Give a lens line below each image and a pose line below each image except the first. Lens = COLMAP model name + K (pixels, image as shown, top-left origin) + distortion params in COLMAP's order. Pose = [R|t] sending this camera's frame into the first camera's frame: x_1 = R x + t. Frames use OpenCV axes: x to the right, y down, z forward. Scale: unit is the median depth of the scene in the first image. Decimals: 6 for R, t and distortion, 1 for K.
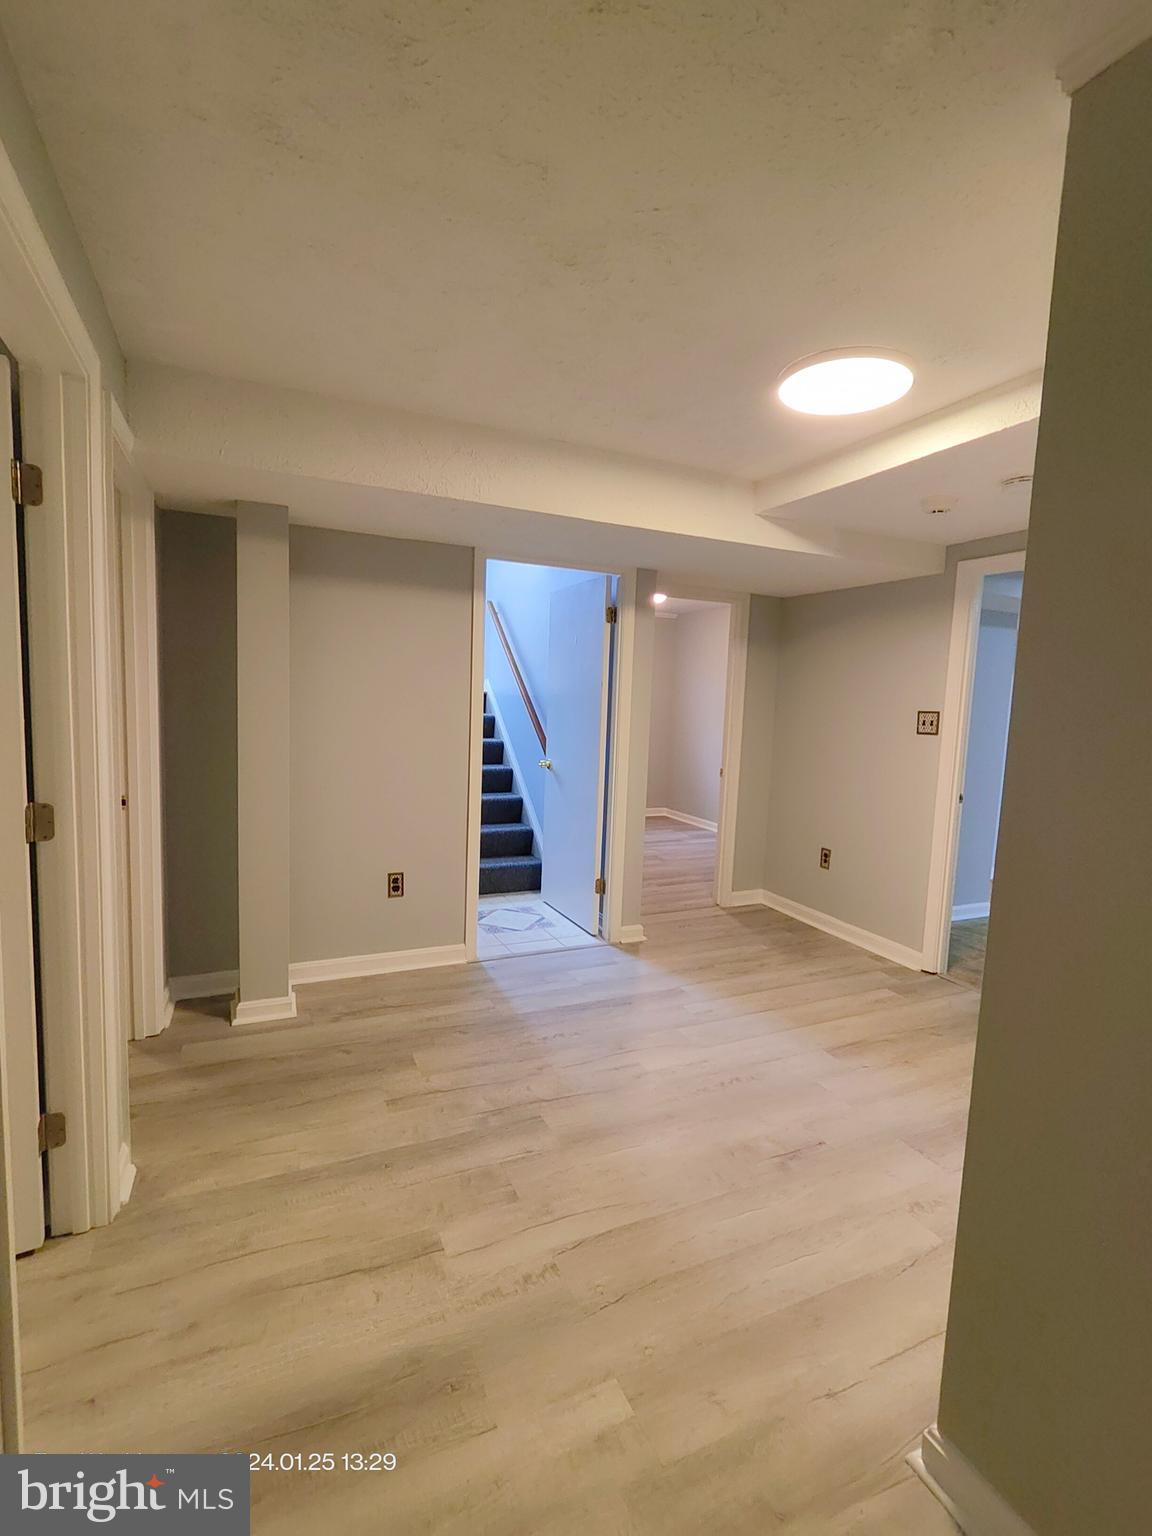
lens RADIAL K [[708.8, 0, 555.3], [0, 708.8, 760.8], [0, 0, 1]] dist [-0.002032, 0.001292]
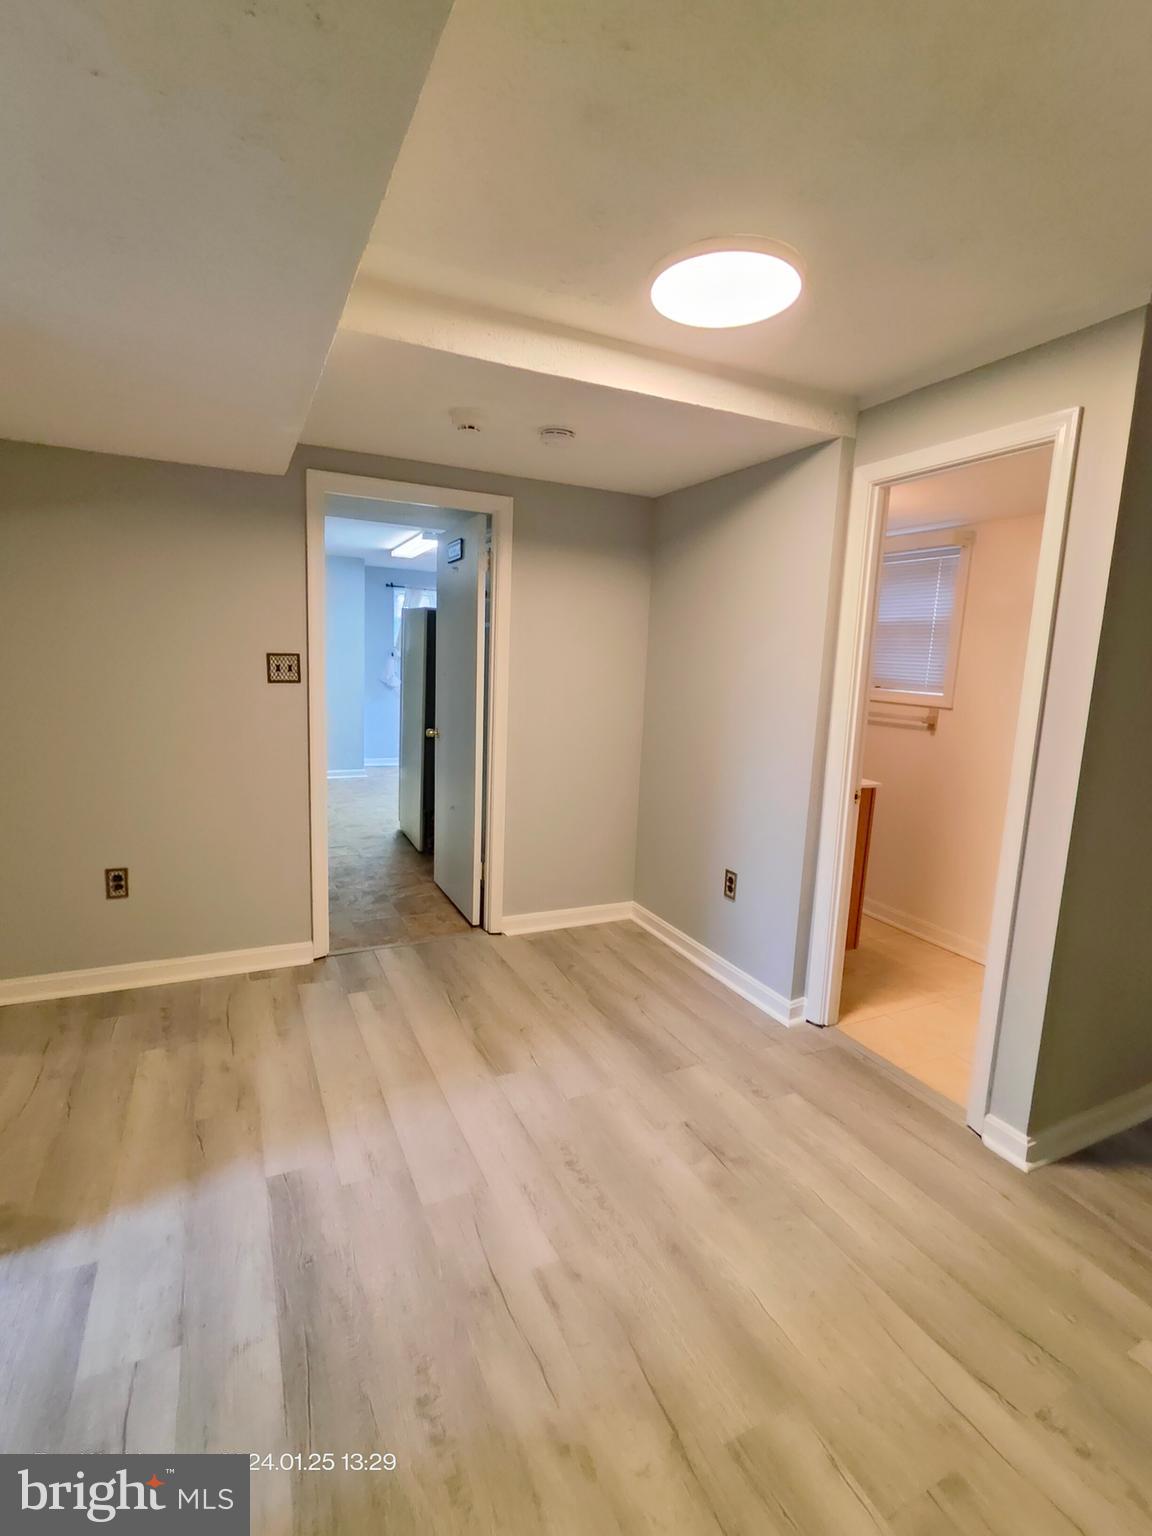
lens RADIAL K [[711.1, 0, 579.1], [0, 711.1, 754.2], [0, 0, 1]] dist [-0.000764, 0.000250]
pose [[-0.034927, -0.174171, 0.984096, -0.314433], [0.052105, 0.983040, 0.175833, -0.087272], [-0.998031, 0.057417, -0.025259, 0.739140]]
